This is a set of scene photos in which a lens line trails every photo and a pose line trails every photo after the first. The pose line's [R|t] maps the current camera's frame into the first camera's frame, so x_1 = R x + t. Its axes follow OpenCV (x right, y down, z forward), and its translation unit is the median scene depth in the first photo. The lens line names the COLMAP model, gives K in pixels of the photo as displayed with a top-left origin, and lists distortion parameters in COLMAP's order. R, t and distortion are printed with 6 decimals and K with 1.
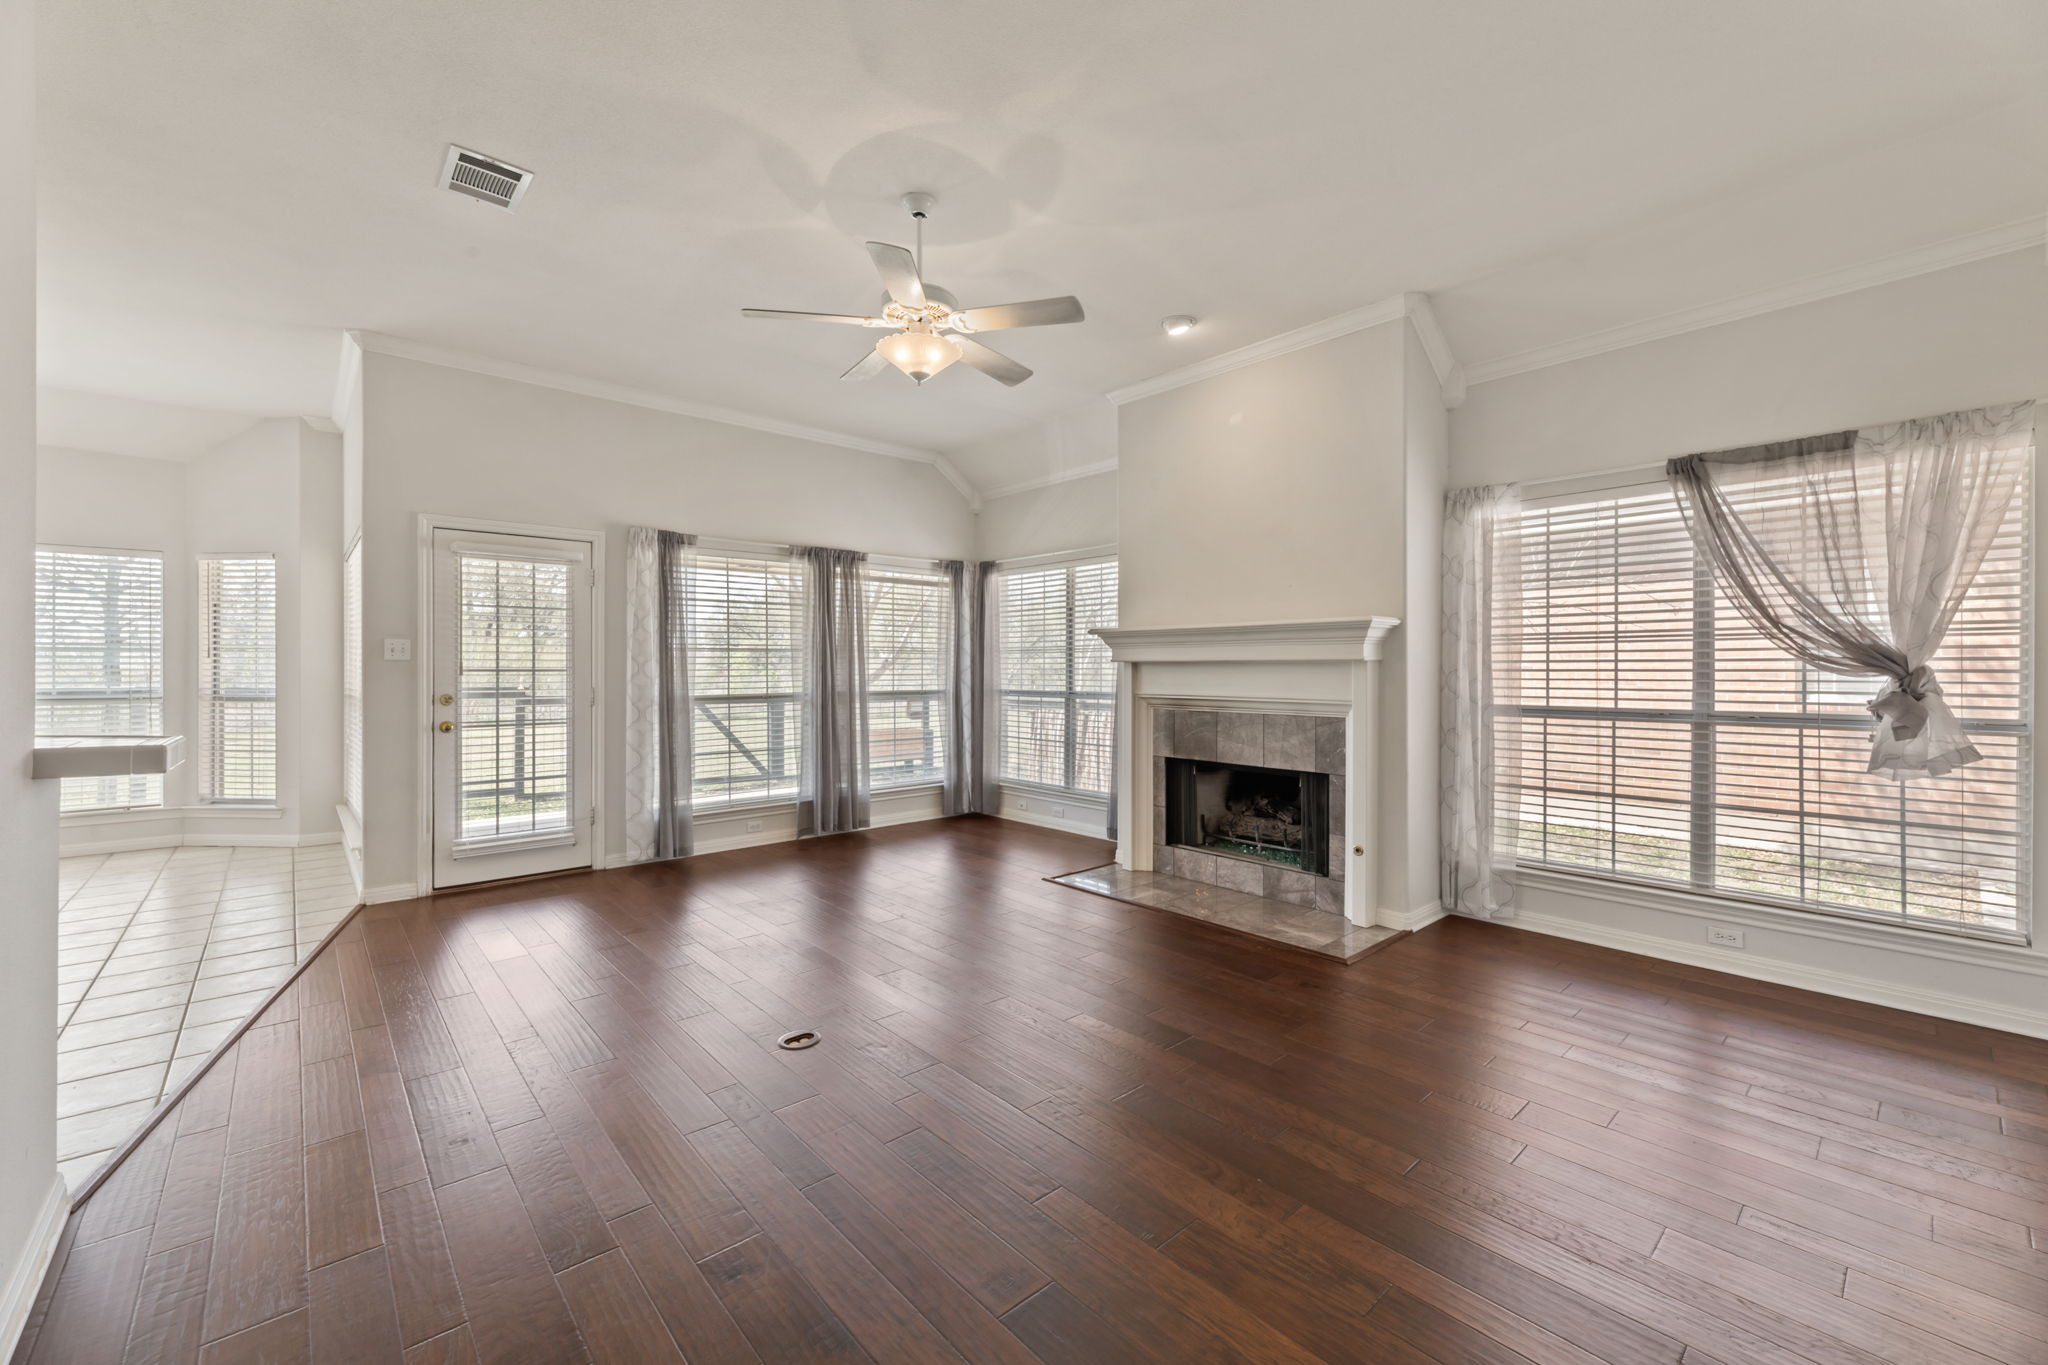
lens RADIAL K [[819.8, 0, 1026.9], [0, 819.8, 670.9], [0, 0, 1]] dist [0.002467, -0.000089]
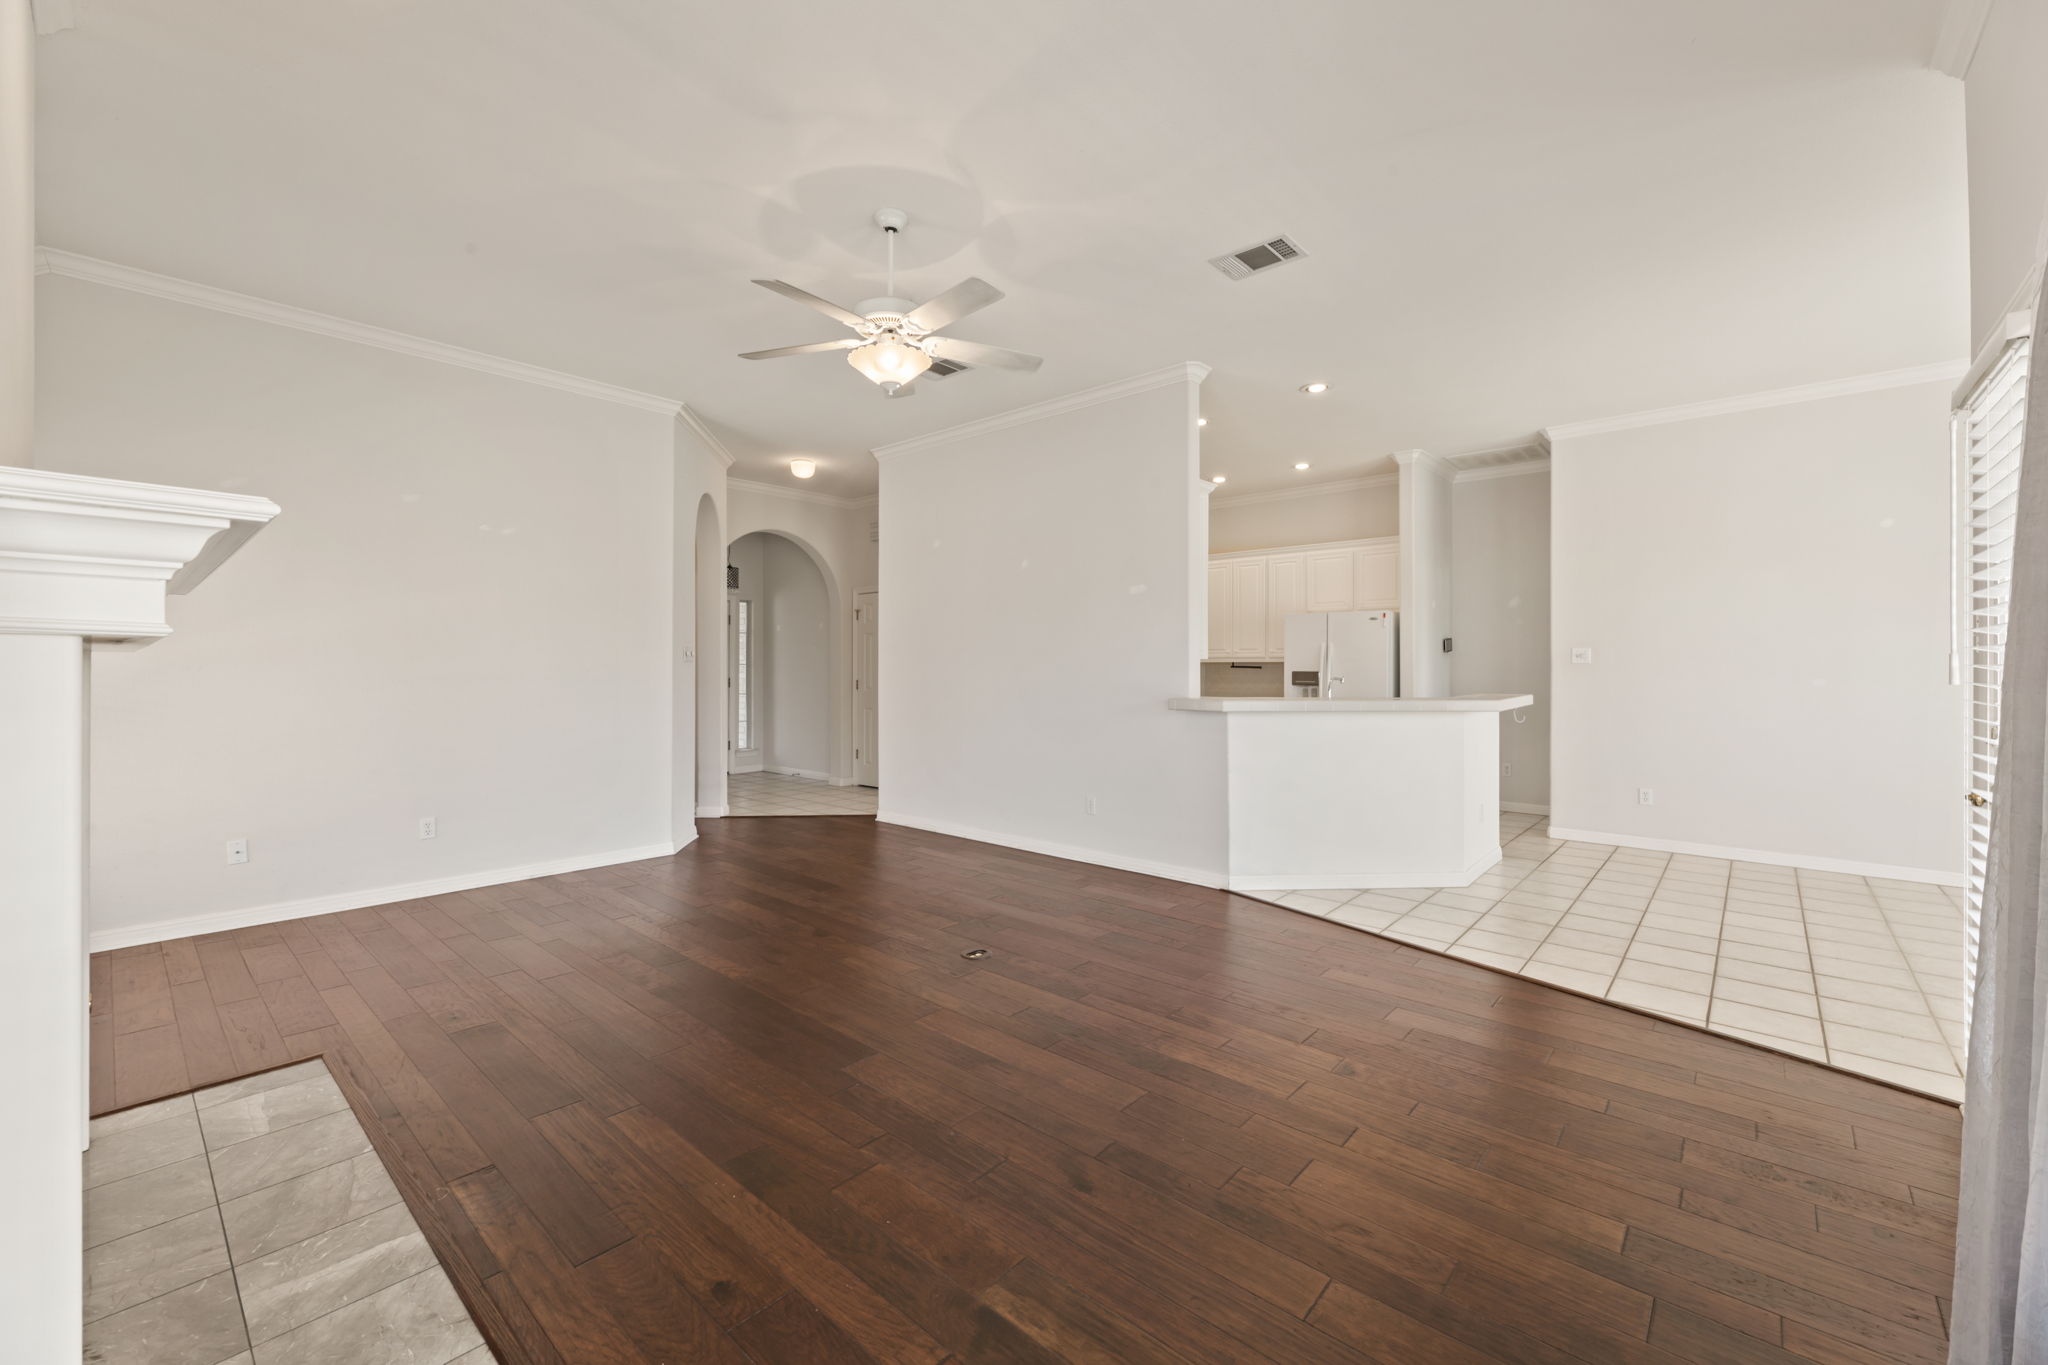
lens RADIAL K [[819.8, 0, 1022.6], [0, 819.8, 670.9], [0, 0, 1]] dist [0.002467, -0.000089]
pose [[-0.994987, -0.002898, -0.099967, -0.119639], [-0.003184, 0.999991, 0.002698, -0.002488], [0.099958, 0.003002, -0.994987, 1.262203]]
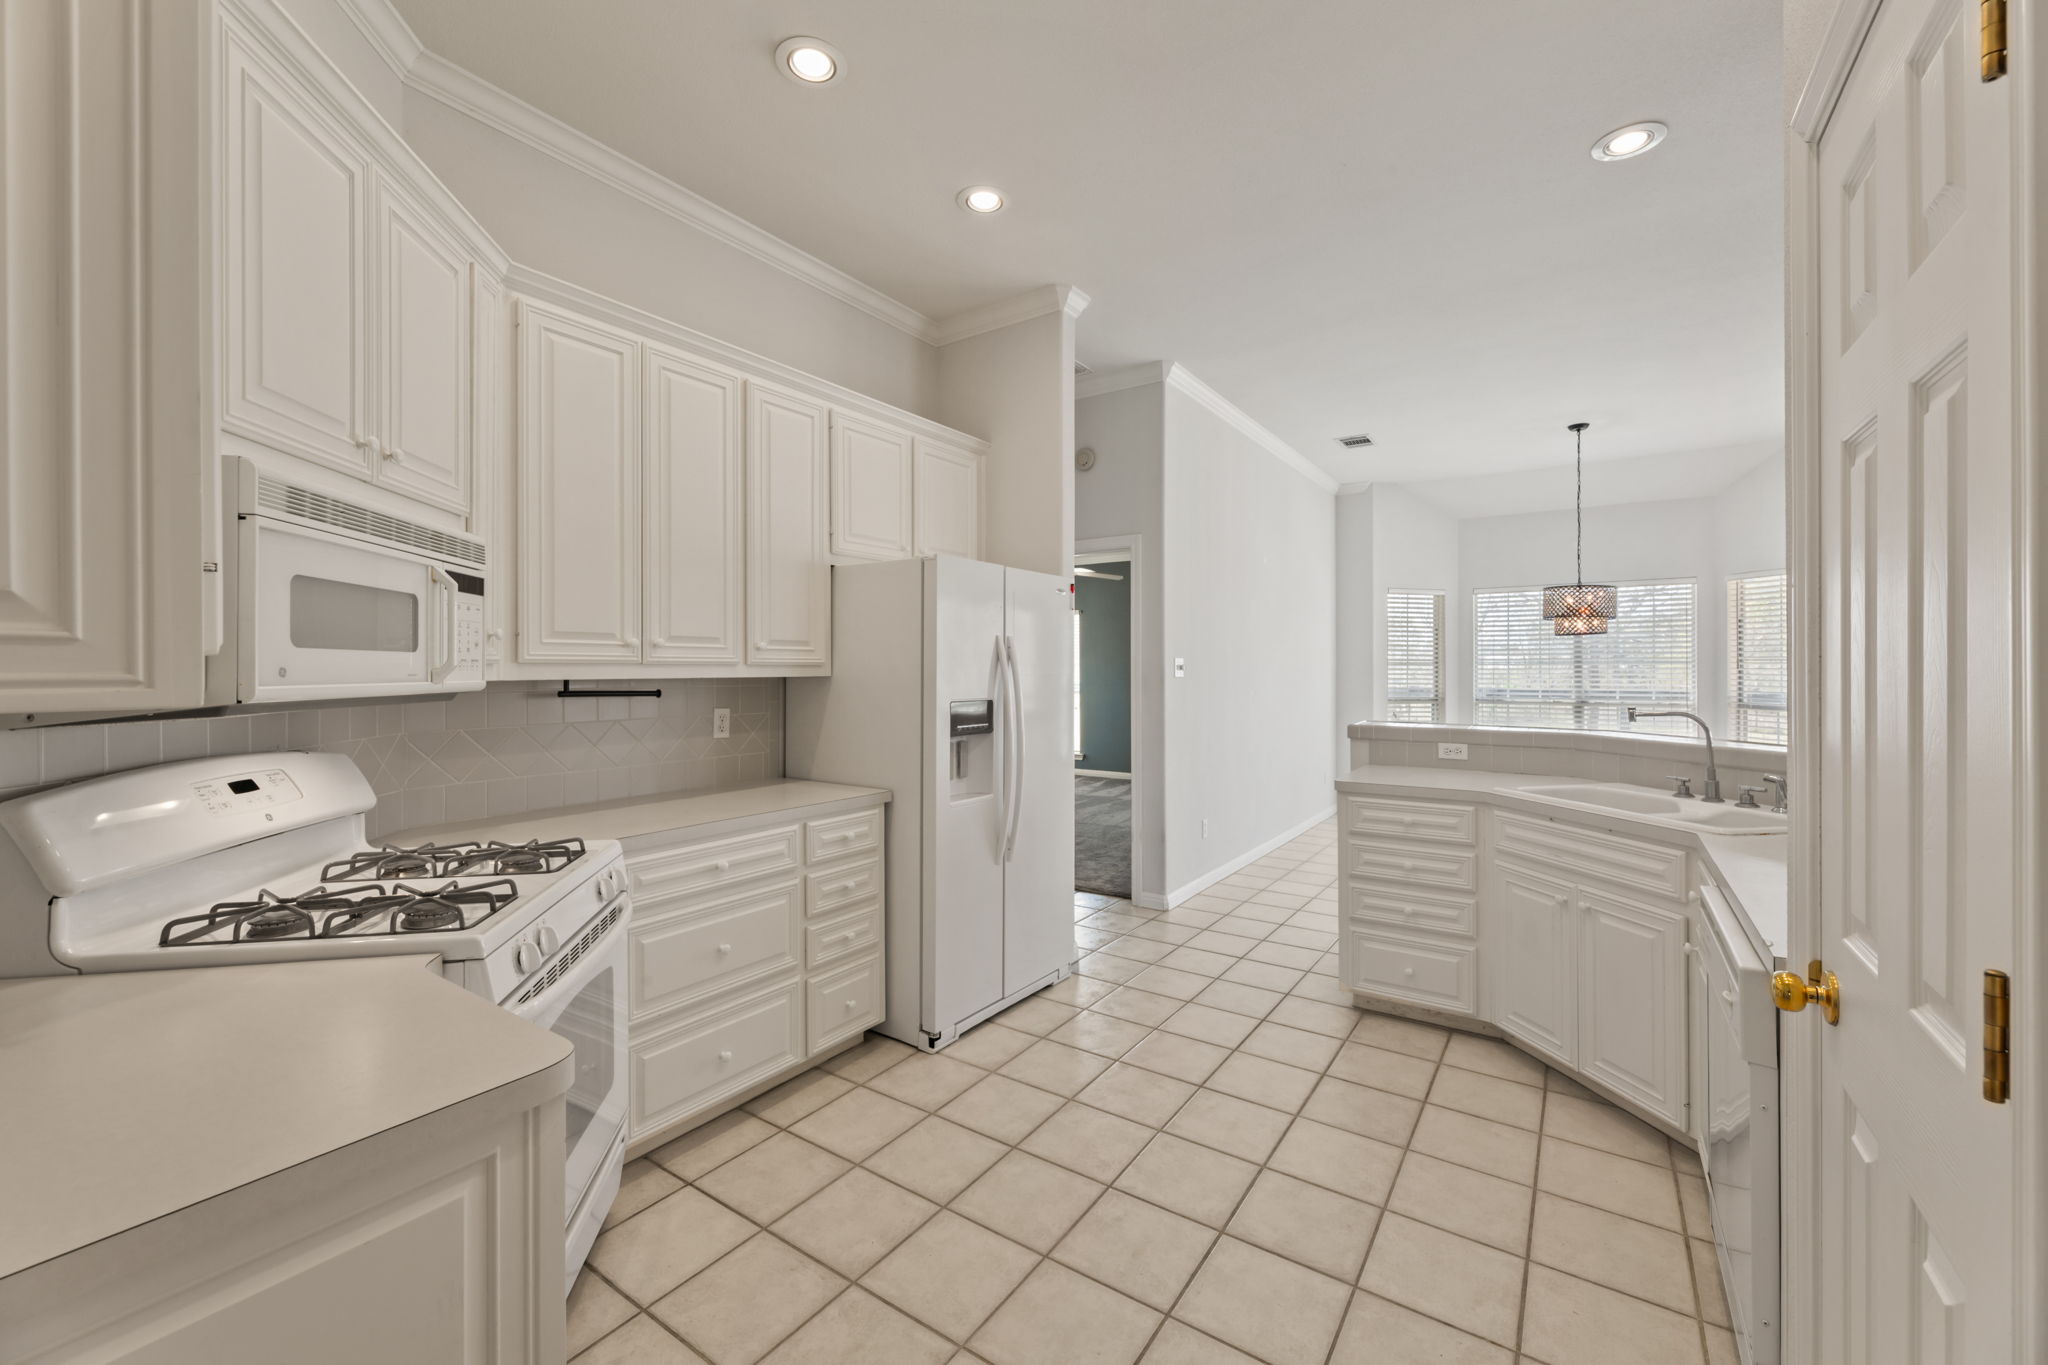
lens RADIAL K [[819.8, 0, 1016.1], [0, 819.8, 673.5], [0, 0, 1]] dist [0.002467, -0.000089]
pose [[0.228249, 0.005359, -0.973588, -0.173140], [0.002136, 0.999980, 0.006005, -0.021093], [0.973600, -0.003451, 0.228233, -0.212957]]
